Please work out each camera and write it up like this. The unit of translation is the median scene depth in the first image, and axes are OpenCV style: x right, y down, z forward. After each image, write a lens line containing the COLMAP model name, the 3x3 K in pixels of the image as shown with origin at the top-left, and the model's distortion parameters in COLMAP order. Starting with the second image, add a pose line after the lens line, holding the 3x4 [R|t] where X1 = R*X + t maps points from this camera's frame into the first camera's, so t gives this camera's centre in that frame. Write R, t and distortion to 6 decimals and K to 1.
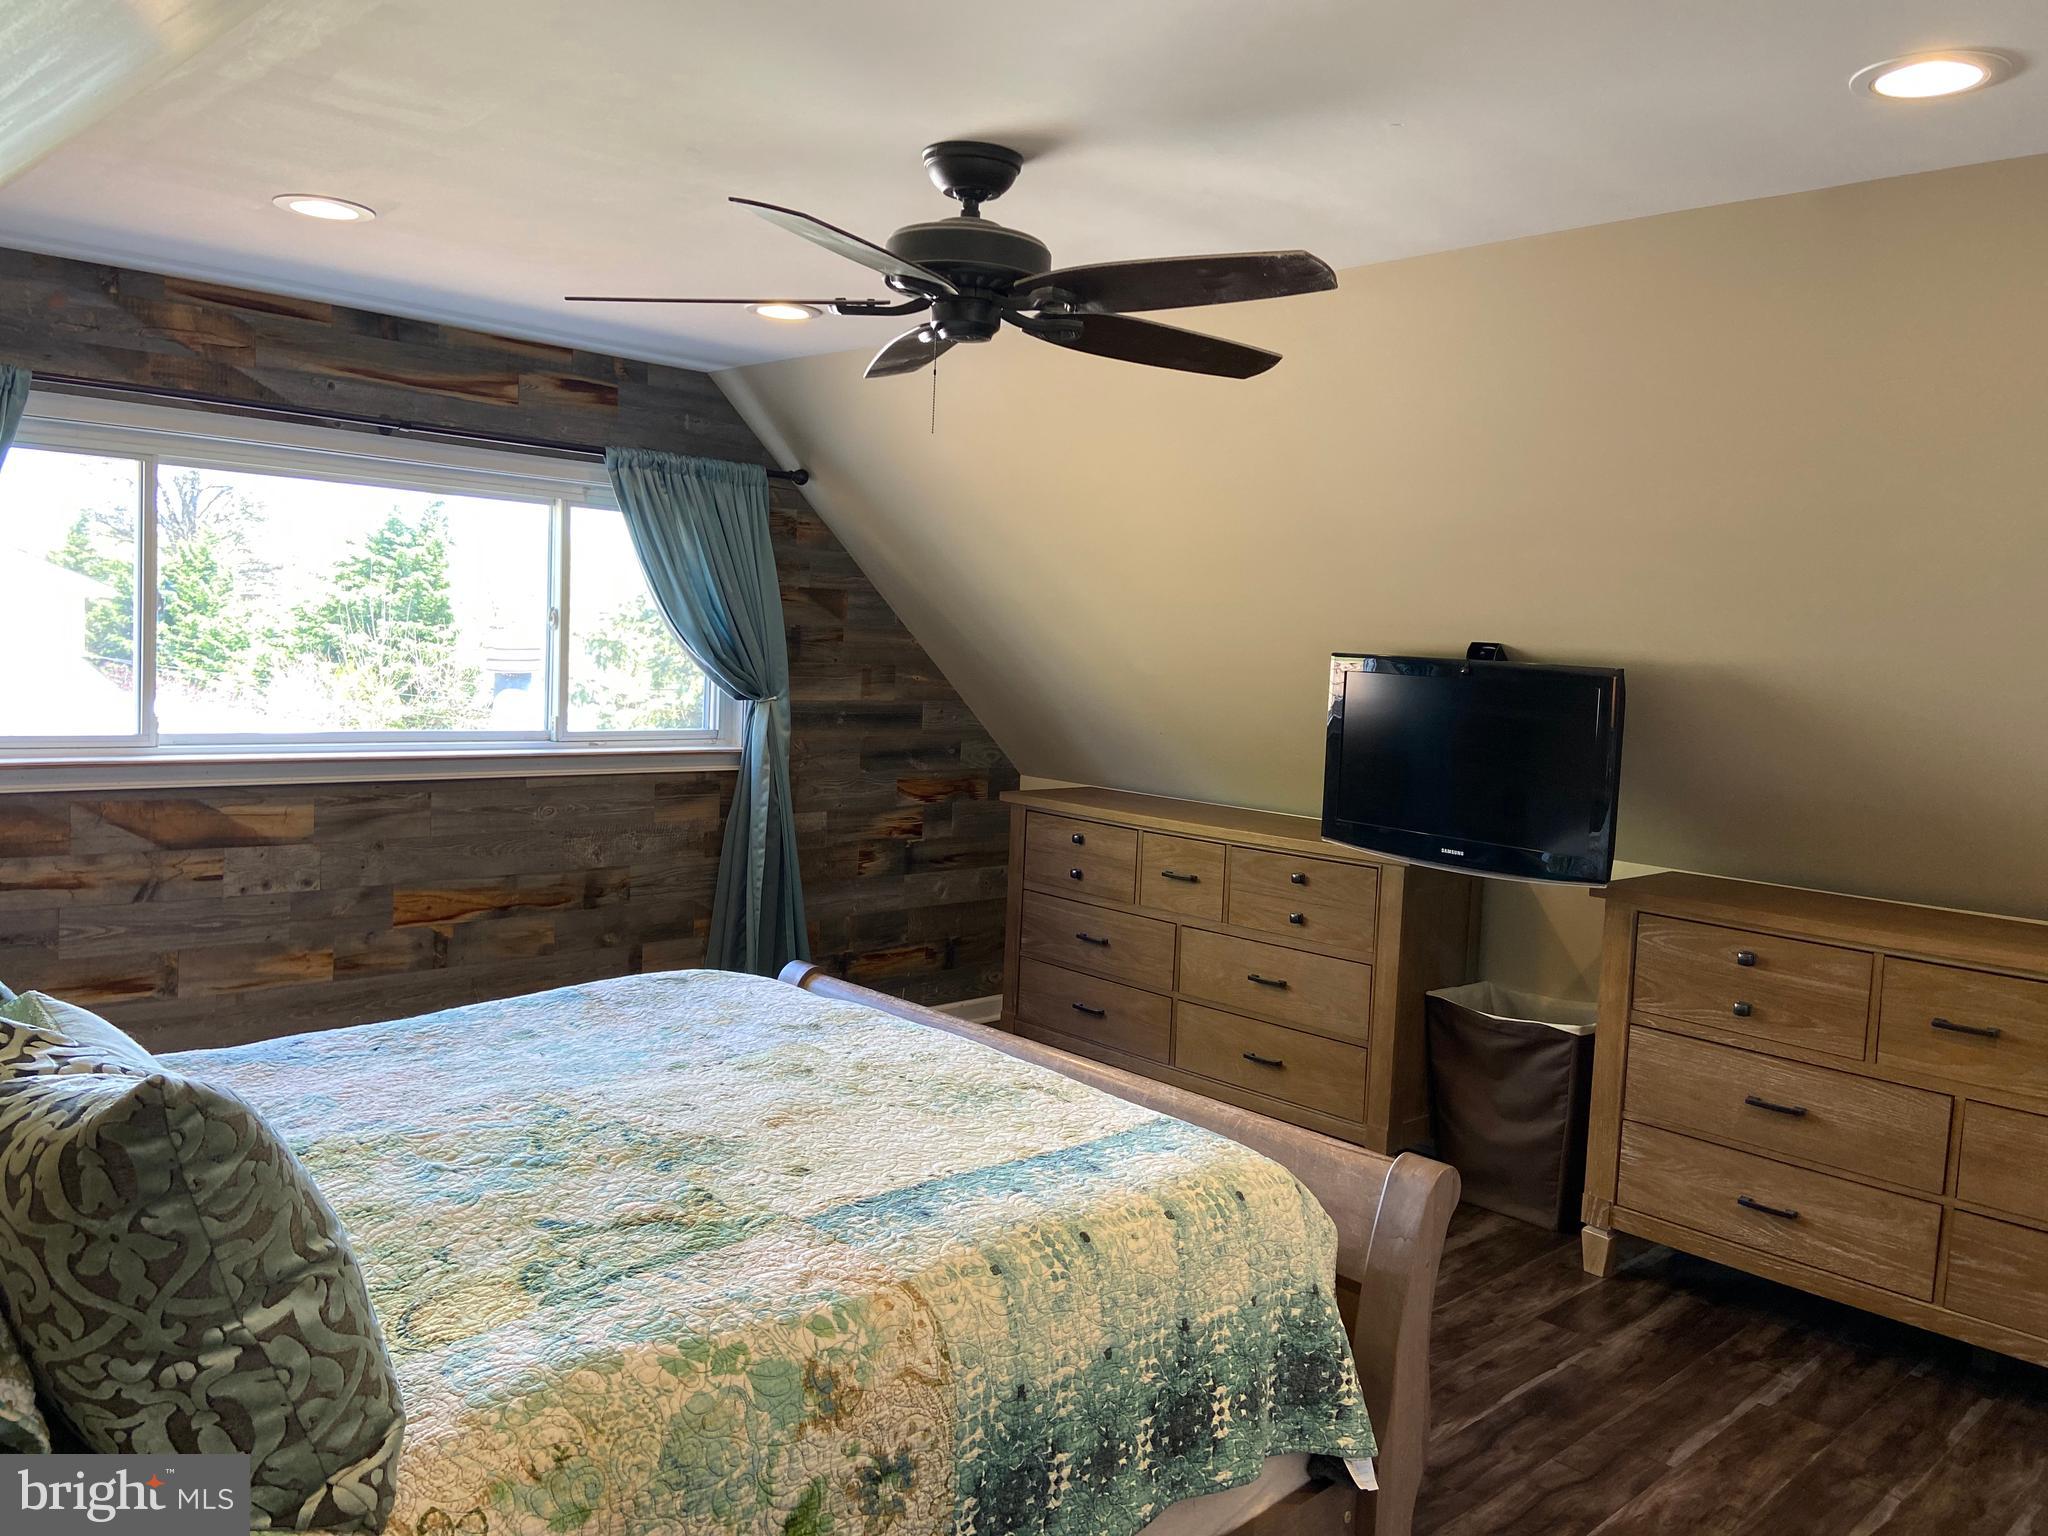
lens RADIAL K [[1527.0, 0, 1024.9], [0, 1527.0, 753.2], [0, 0, 1]] dist [0.128044, -0.167079]
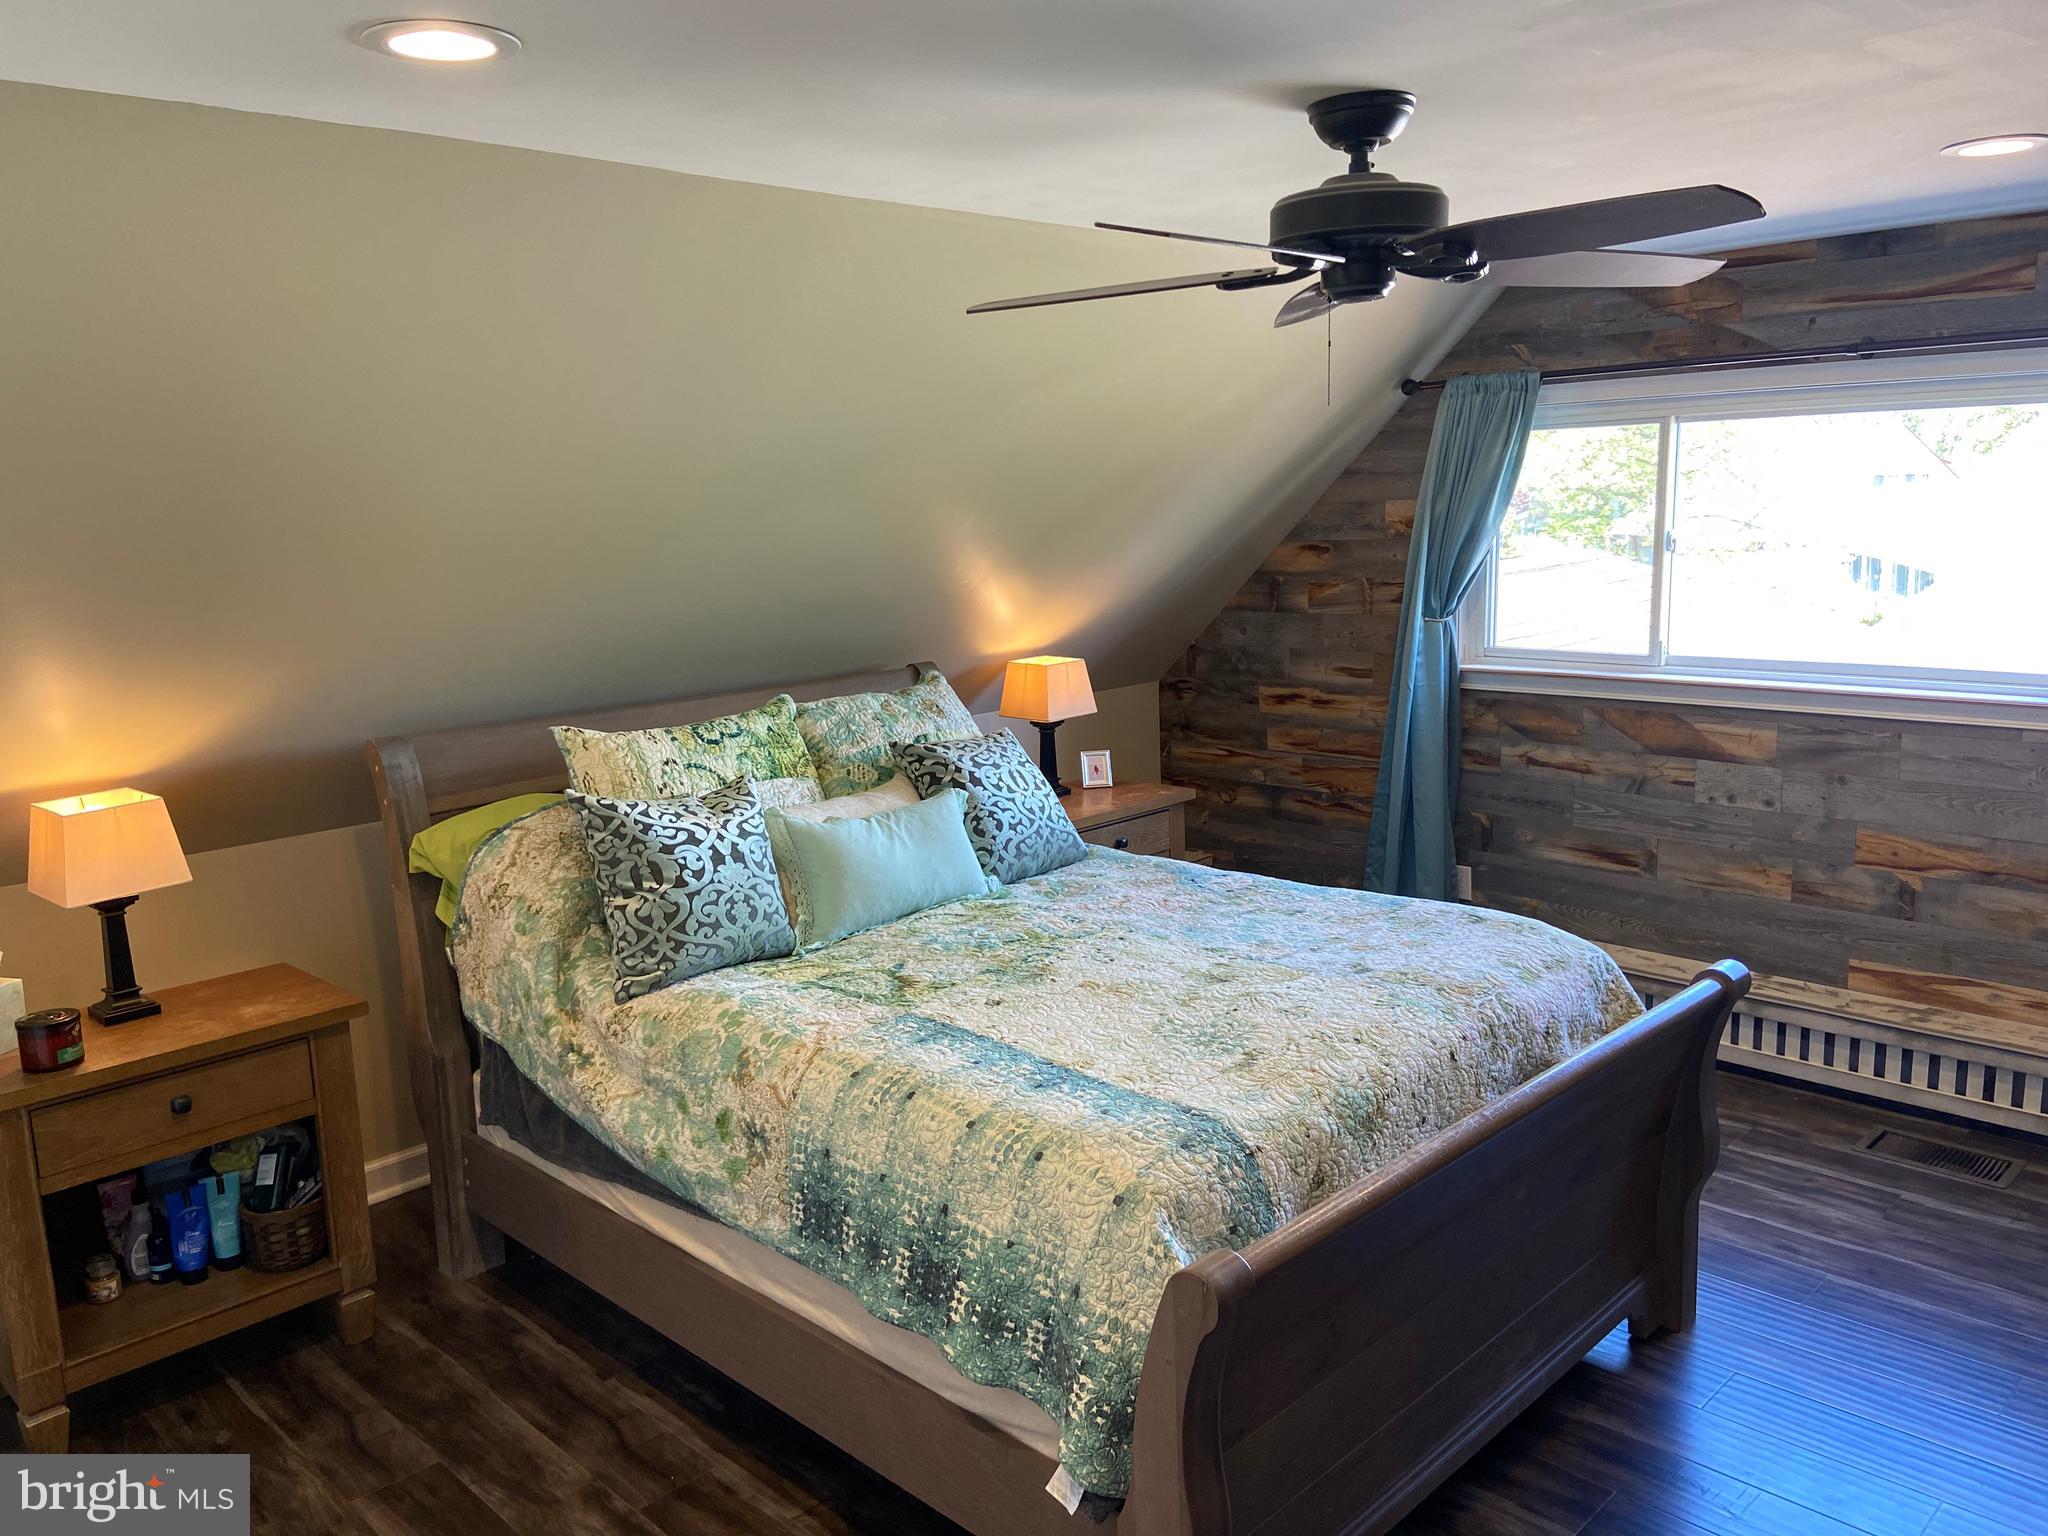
lens RADIAL K [[1522.6, 0, 1041.9], [0, 1522.6, 759.6], [0, 0, 1]] dist [0.121303, -0.149063]
pose [[0.021642, 0.126921, -0.991677, 0.601710], [-0.041881, 0.991153, 0.125940, -0.061690], [0.998888, 0.038807, 0.026766, 0.501710]]
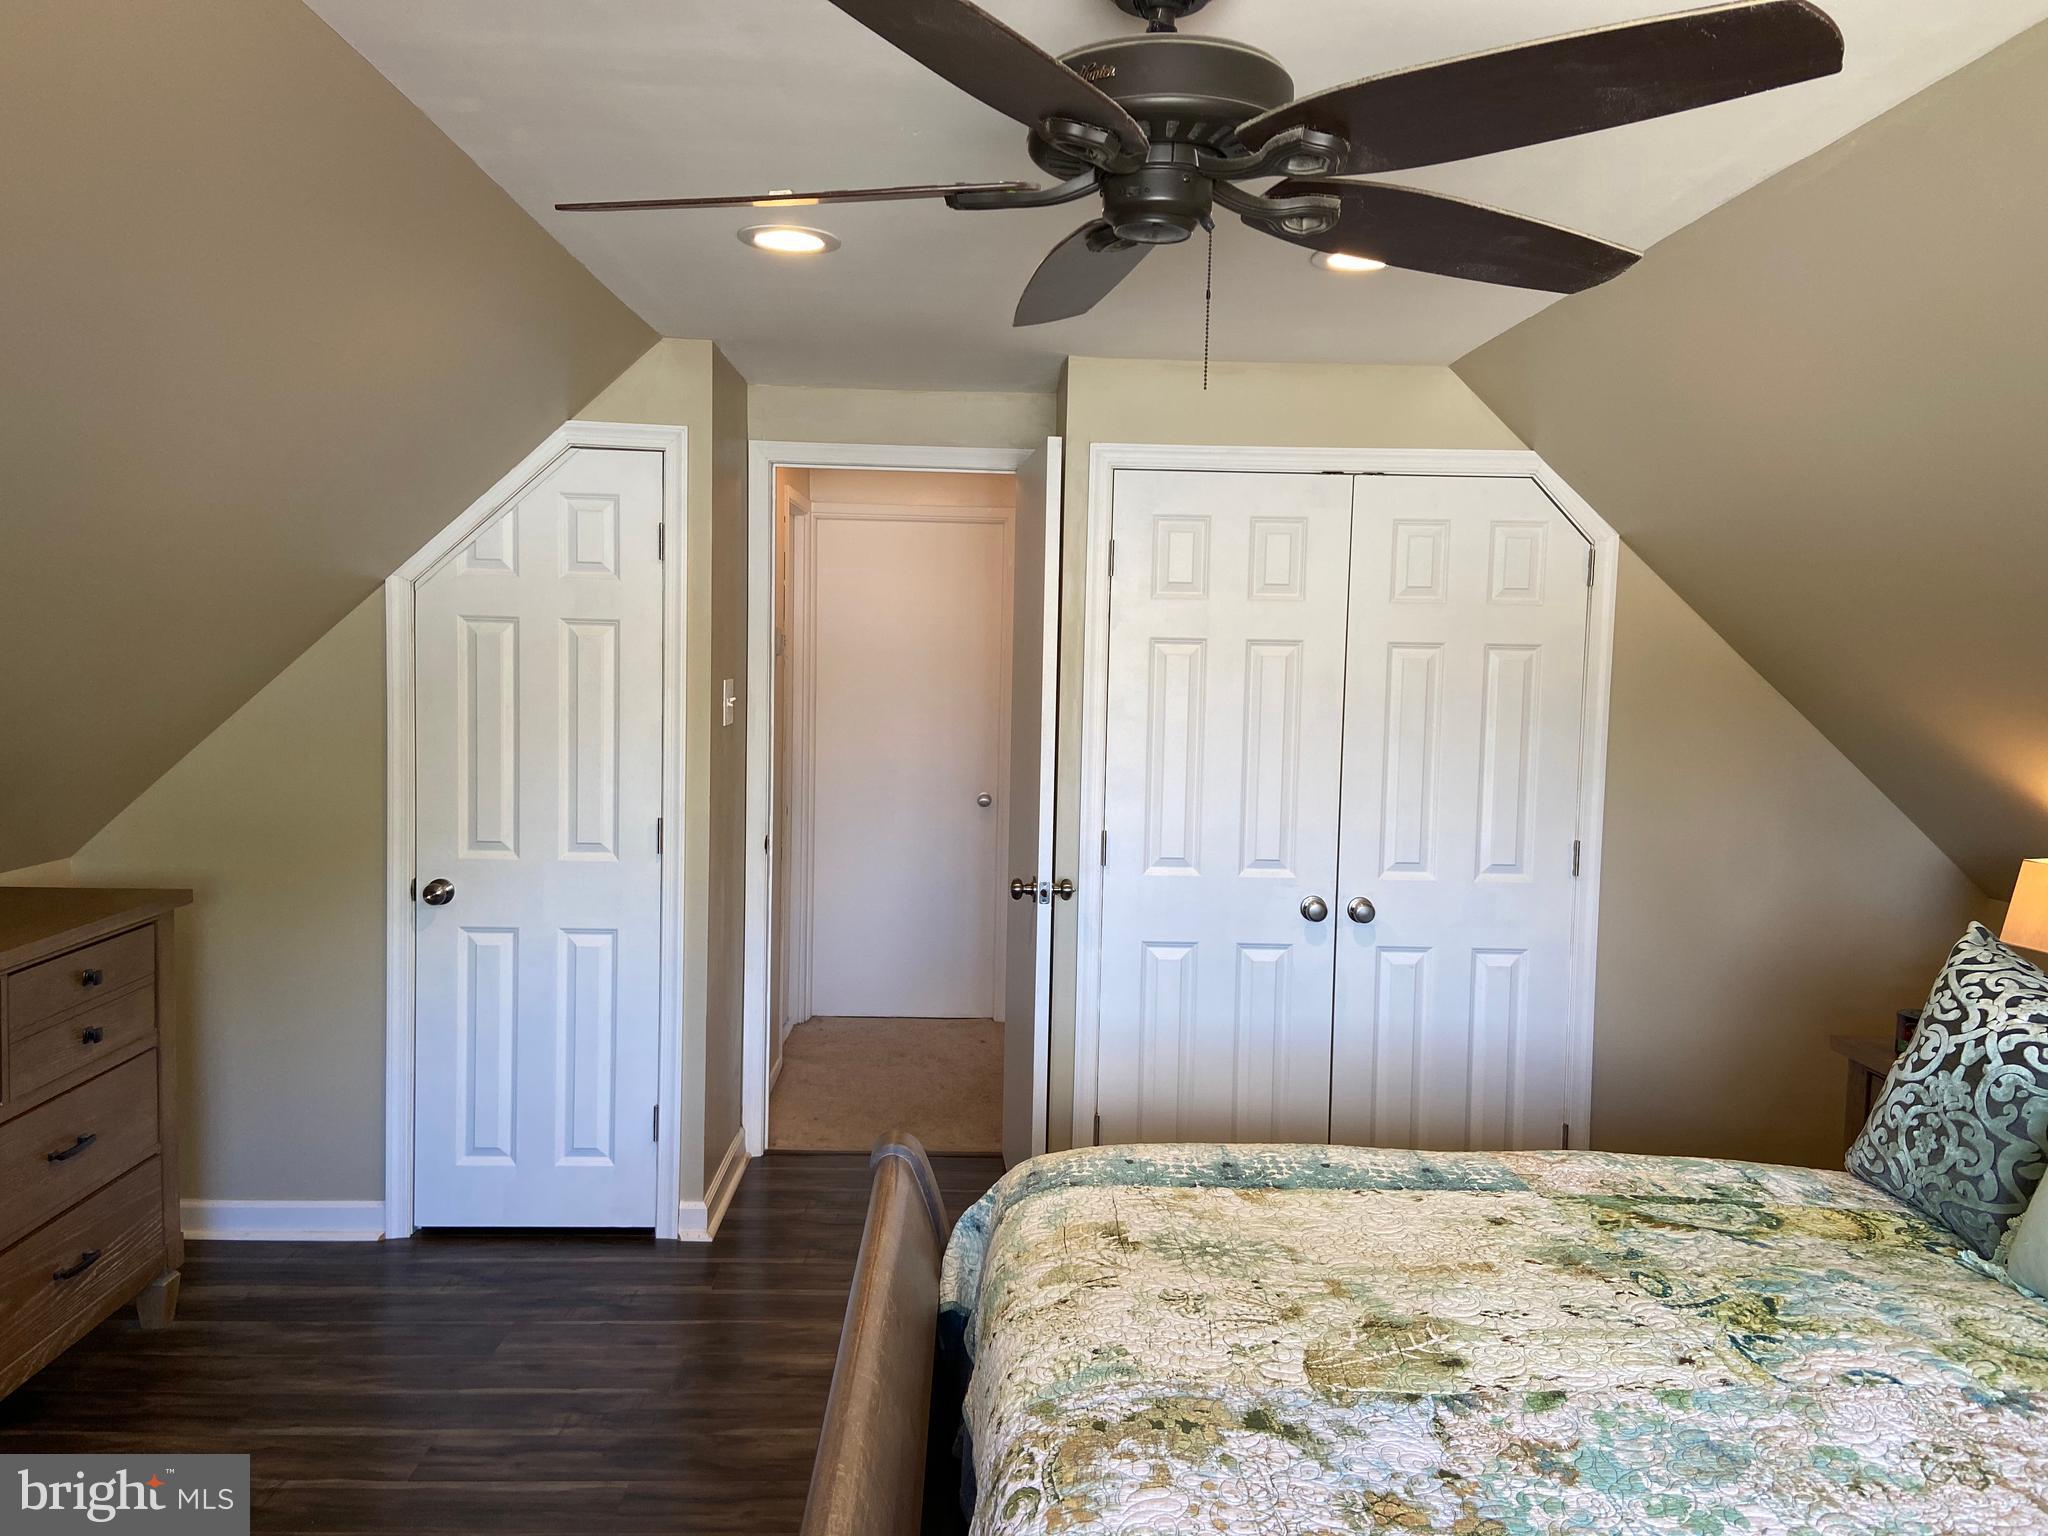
lens RADIAL K [[1527.0, 0, 1024.9], [0, 1527.0, 753.2], [0, 0, 1]] dist [0.128044, -0.167079]
pose [[-0.733874, -0.111567, 0.670061, -0.288307], [-0.003575, 0.987041, 0.160429, -0.101752], [-0.679276, 0.115339, -0.724762, 0.970639]]
